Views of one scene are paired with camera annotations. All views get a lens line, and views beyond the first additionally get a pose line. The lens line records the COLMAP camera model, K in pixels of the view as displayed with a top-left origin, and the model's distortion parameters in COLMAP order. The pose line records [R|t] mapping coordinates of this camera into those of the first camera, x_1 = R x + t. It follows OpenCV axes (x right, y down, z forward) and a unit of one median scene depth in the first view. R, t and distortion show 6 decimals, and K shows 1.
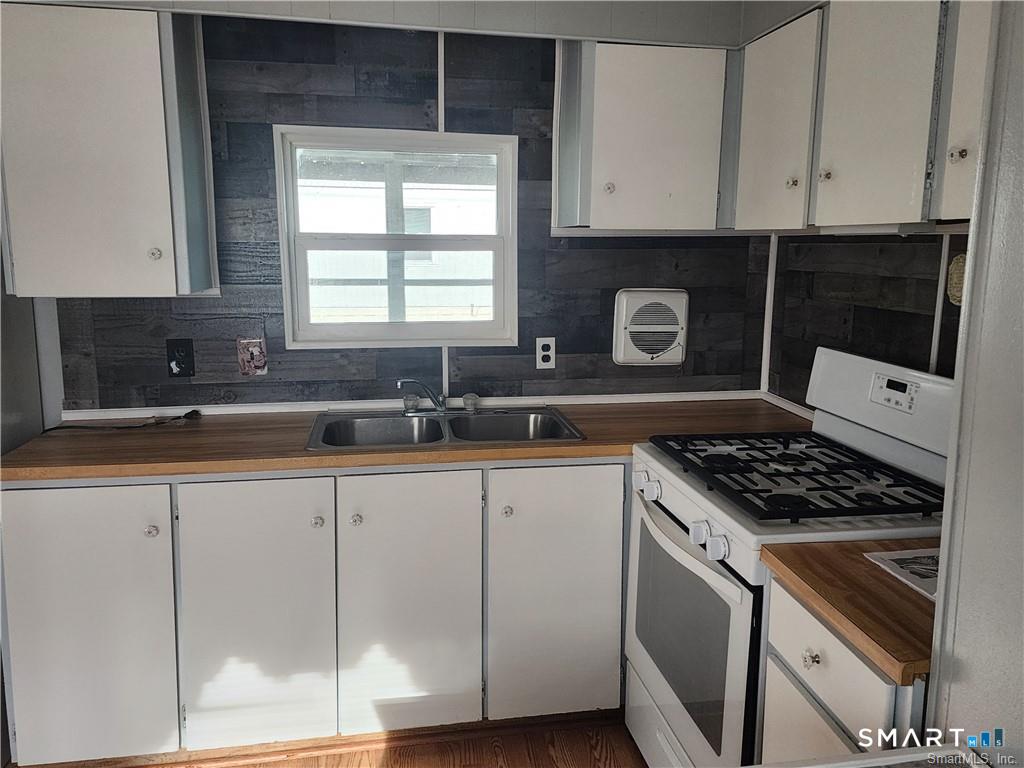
lens RADIAL K [[804.4, 0, 511.2], [0, 804.4, 381.7], [0, 0, 1]] dist [0.107453, -0.039518]
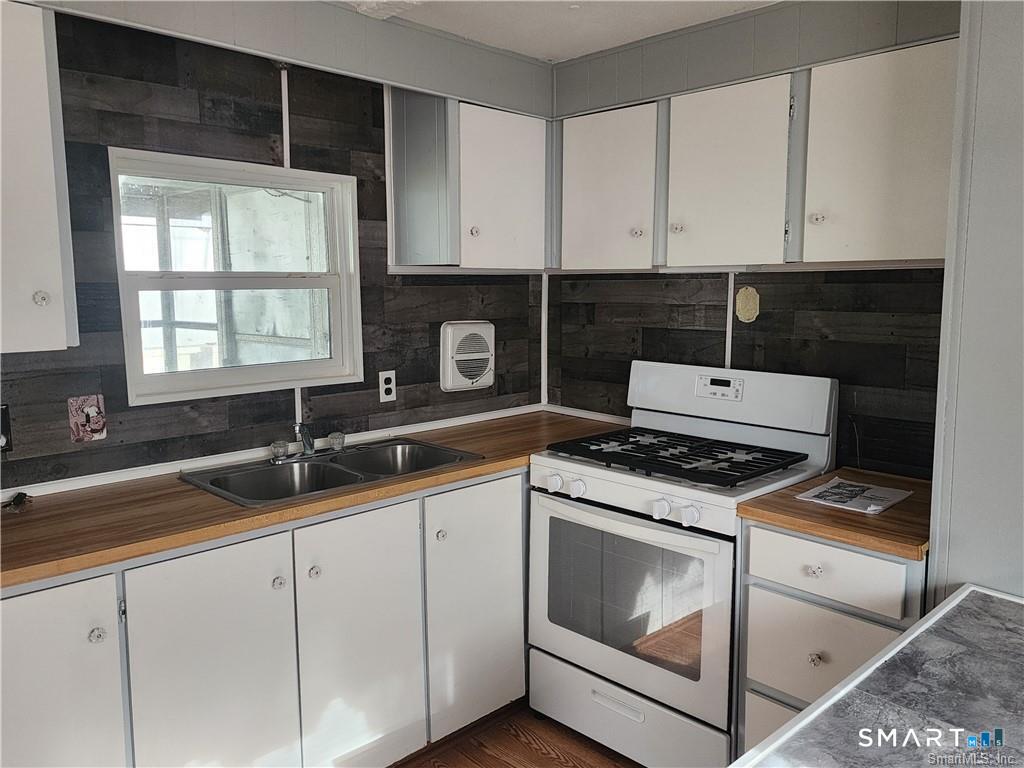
lens RADIAL K [[804.4, 0, 515.1], [0, 804.4, 386.3], [0, 0, 1]] dist [0.107453, -0.039518]
pose [[0.823969, -0.083871, 0.560393, -0.427789], [0.105699, 0.994376, -0.006590, -0.012040], [-0.556689, 0.064663, 0.828201, 0.055107]]
